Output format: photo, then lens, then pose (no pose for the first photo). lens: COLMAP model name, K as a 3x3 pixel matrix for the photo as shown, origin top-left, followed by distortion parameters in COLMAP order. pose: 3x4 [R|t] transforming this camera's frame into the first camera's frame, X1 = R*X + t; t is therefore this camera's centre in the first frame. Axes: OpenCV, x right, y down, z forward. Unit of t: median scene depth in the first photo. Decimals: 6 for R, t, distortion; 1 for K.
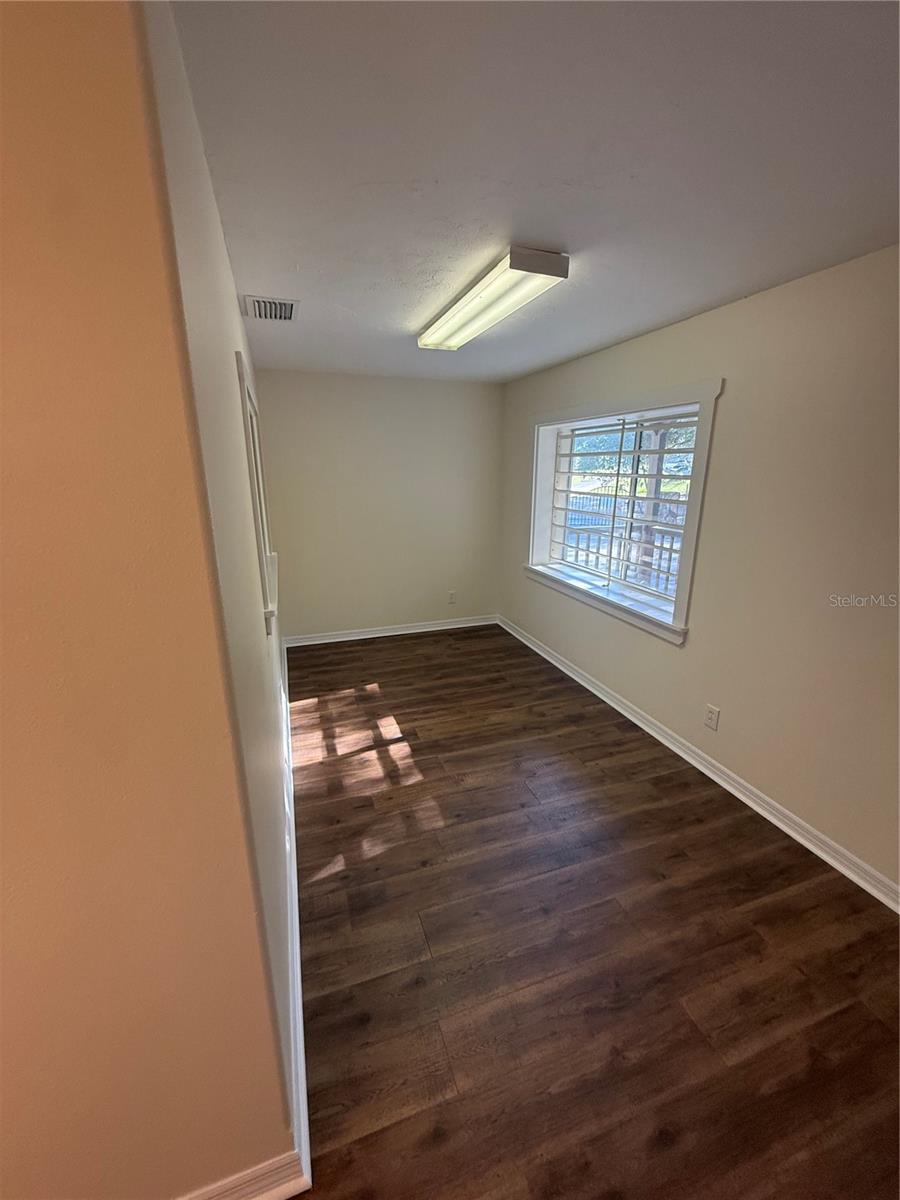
lens RADIAL K [[474.4, 0, 450.0], [0, 474.4, 600.0], [0, 0, 1]] dist [0.000047, 0.000134]
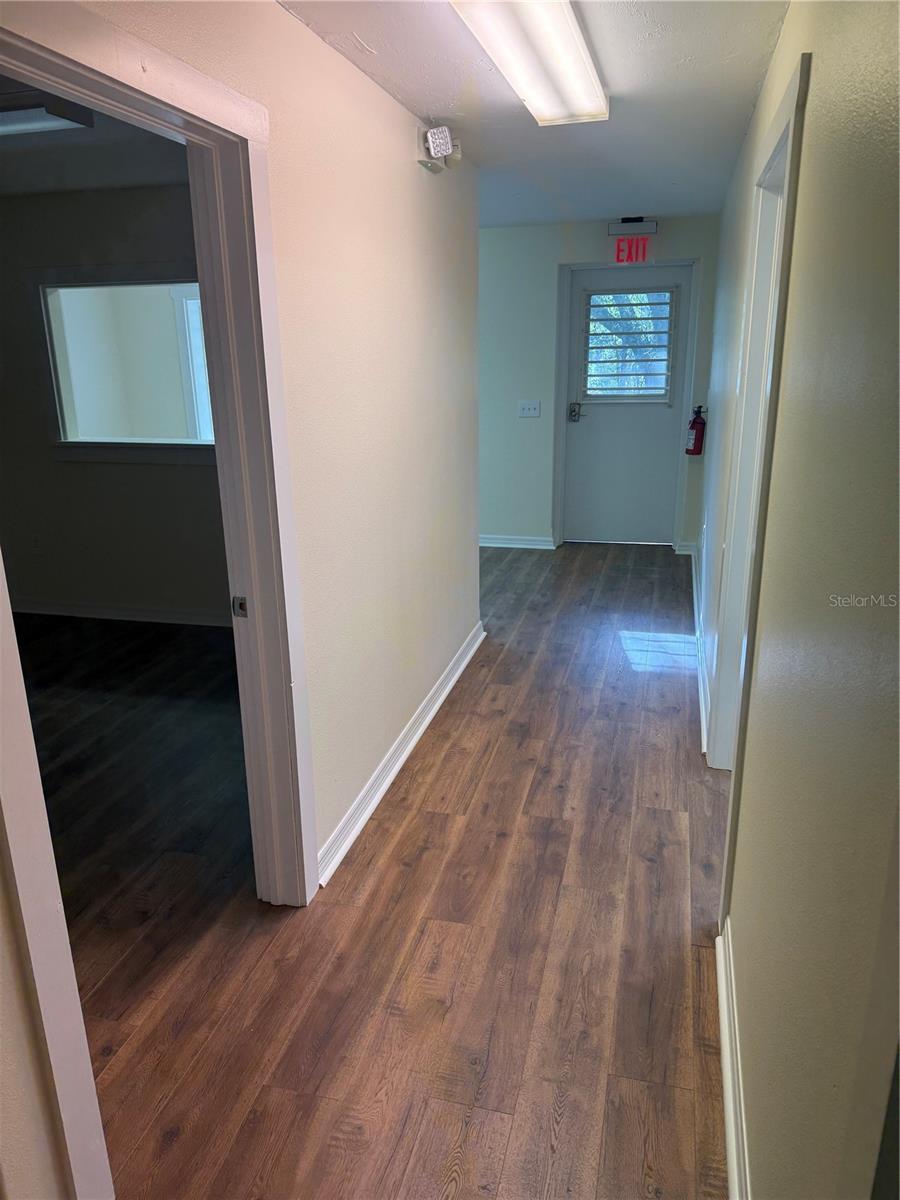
lens RADIAL K [[845.3, 0, 450.0], [0, 845.3, 600.0], [0, 0, 1]] dist [0.080563, -0.115515]
pose [[0.557916, -0.255521, 0.789581, -2.647677], [0.242413, 0.960104, 0.139416, 0.294575], [-0.793704, 0.113622, 0.597599, -1.027702]]
